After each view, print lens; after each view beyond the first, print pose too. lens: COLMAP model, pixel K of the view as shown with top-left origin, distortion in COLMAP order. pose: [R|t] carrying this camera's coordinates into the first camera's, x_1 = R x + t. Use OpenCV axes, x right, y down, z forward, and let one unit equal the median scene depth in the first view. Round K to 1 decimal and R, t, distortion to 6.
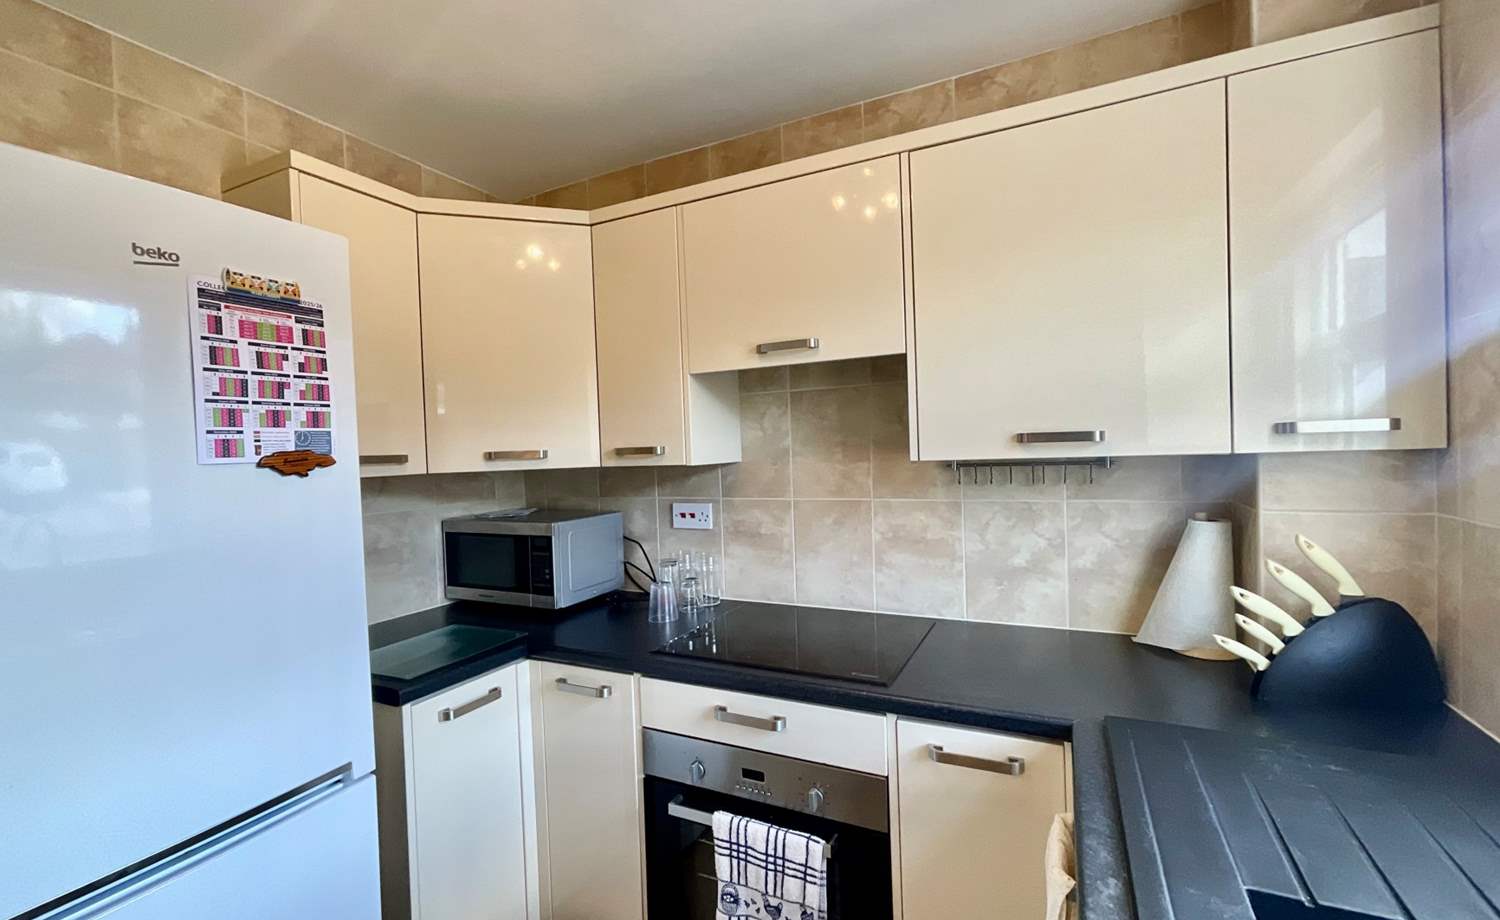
lens RADIAL K [[631.0, 0, 744.8], [0, 631.0, 460.7], [0, 0, 1]] dist [0.000401, 0.000402]
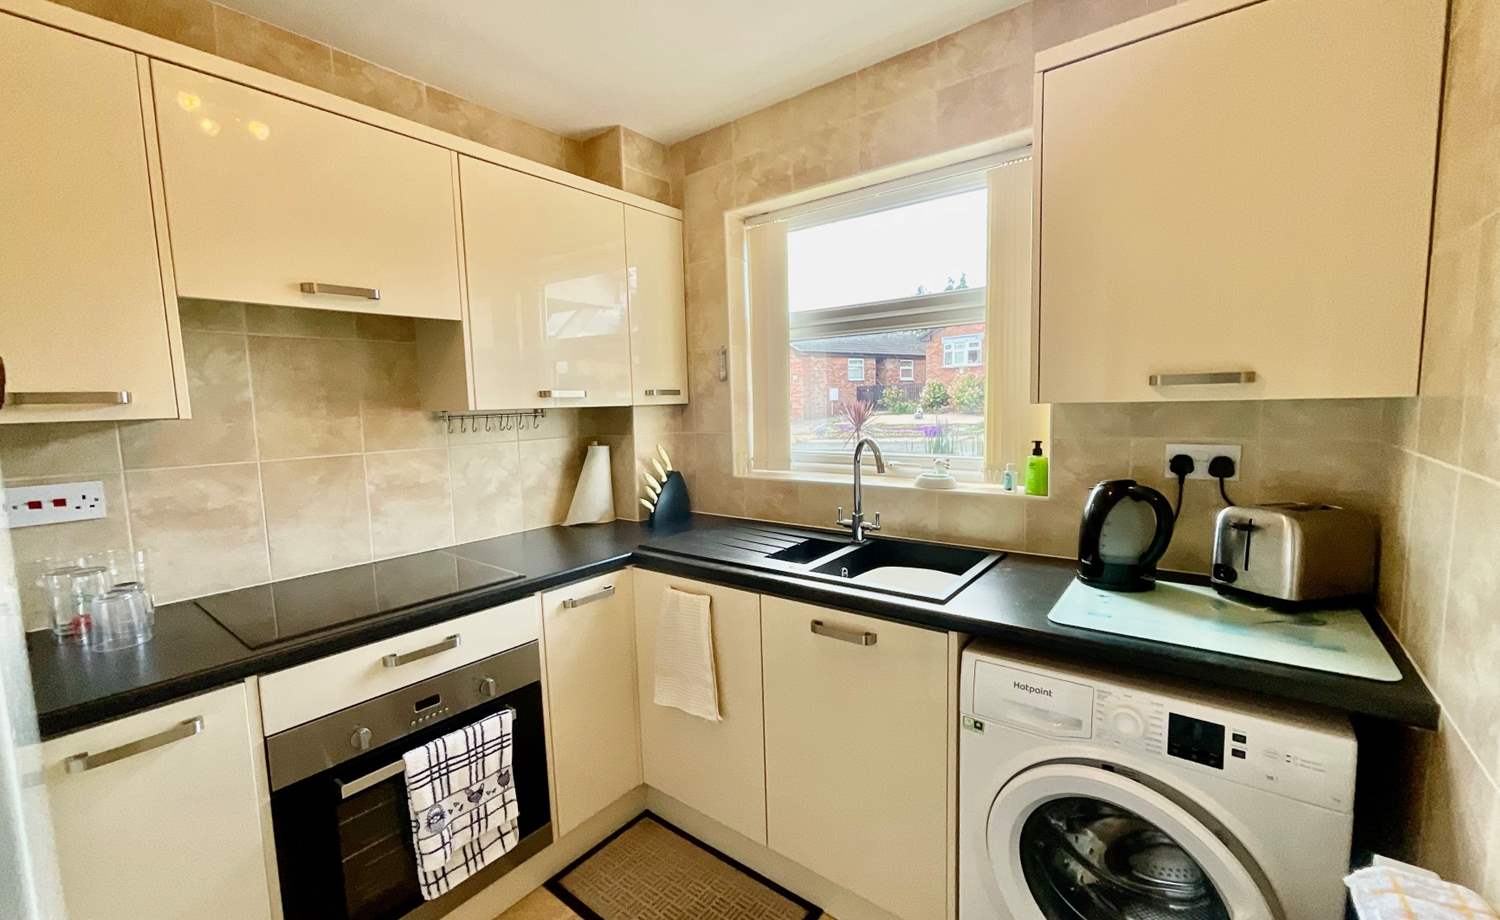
lens RADIAL K [[609.8, 0, 750.0], [0, 609.8, 460.0], [0, 0, 1]] dist [0.001461, -0.000018]
pose [[0.191840, -0.066131, 0.979196, -0.732758], [0.040287, 0.997417, 0.059469, 0.043775], [-0.980599, 0.028041, 0.194008, 0.220841]]
